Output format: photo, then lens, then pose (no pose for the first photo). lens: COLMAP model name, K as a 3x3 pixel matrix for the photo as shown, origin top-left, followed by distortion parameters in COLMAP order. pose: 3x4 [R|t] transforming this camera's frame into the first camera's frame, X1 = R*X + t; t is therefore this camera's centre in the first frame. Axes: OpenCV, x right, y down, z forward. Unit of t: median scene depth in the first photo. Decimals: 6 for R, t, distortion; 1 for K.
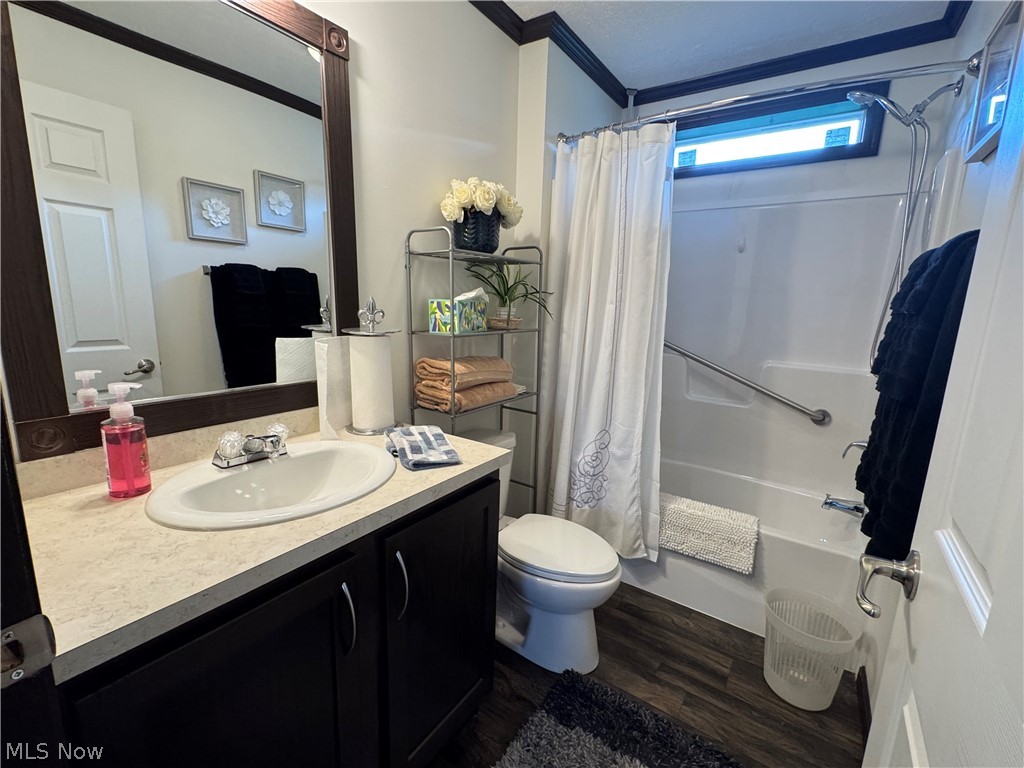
lens RADIAL K [[452.0, 0, 513.0], [0, 452.0, 386.5], [0, 0, 1]] dist [-0.000814, -0.001238]
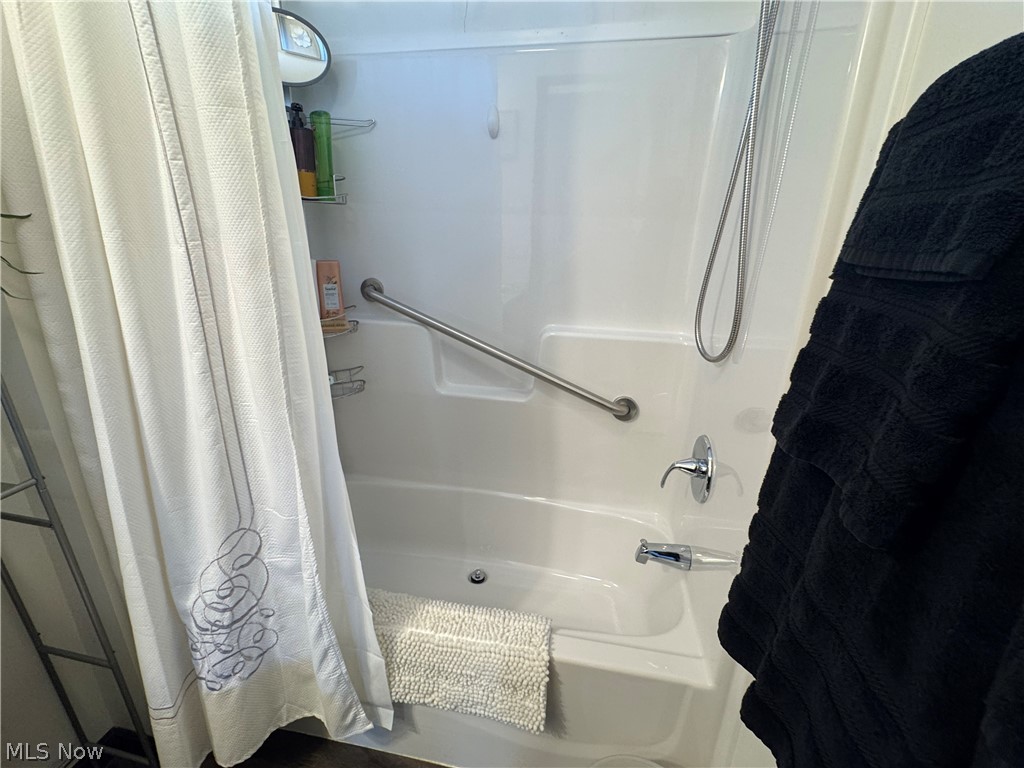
lens RADIAL K [[452.0, 0, 511.1], [0, 452.0, 387.4], [0, 0, 1]] dist [-0.000814, -0.001238]
pose [[0.916379, -0.151253, 0.370637, 0.303042], [0.088652, 0.979560, 0.180562, -0.101124], [-0.390372, -0.132606, 0.911057, 0.490230]]
